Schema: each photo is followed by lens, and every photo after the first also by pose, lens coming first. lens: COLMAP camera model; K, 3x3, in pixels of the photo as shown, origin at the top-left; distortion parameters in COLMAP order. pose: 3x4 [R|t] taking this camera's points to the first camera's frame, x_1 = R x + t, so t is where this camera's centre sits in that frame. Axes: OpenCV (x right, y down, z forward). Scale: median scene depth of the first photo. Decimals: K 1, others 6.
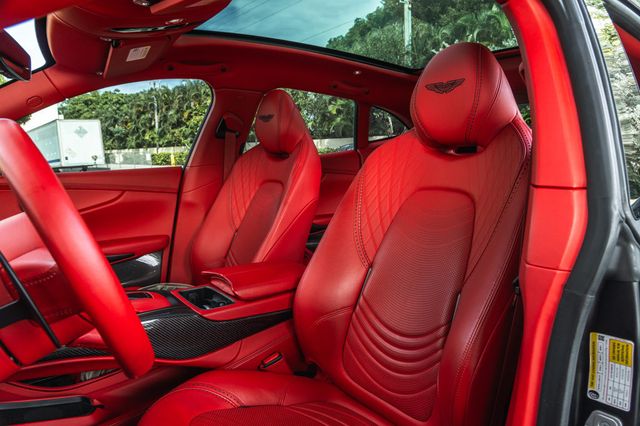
lens RADIAL K [[435.9, 0, 323.3], [0, 435.9, 215.9], [0, 0, 1]] dist [-0.015803, -0.004196]
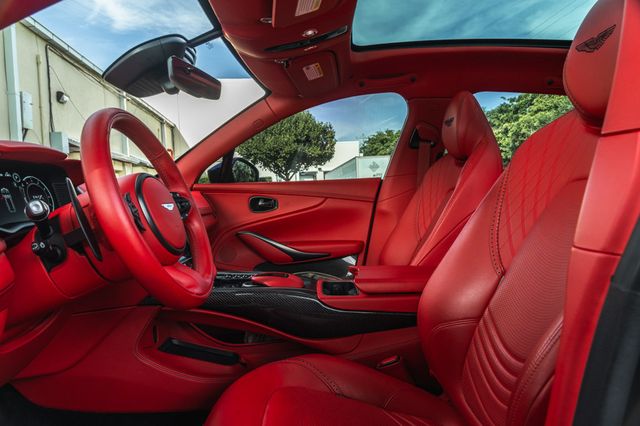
lens RADIAL K [[435.9, 0, 320.9], [0, 435.9, 217.9], [0, 0, 1]] dist [-0.015803, -0.004196]
pose [[0.800201, 0.032431, -0.598855, 0.205174], [-0.075058, 0.996101, -0.046349, 0.046297], [0.595017, 0.082037, 0.799515, 0.077472]]
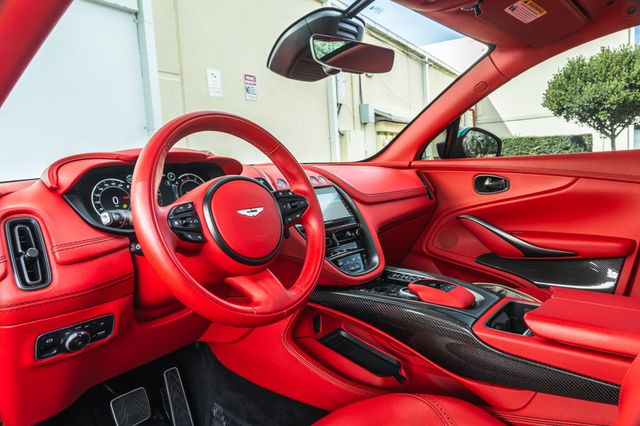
lens RADIAL K [[435.9, 0, 320.0], [0, 435.9, 215.0], [0, 0, 1]] dist [-0.015803, -0.004196]
pose [[0.236163, 0.121281, -0.964115, 0.229558], [-0.099312, 0.989998, 0.100210, -0.019154], [0.966625, 0.072083, 0.245845, 0.300576]]
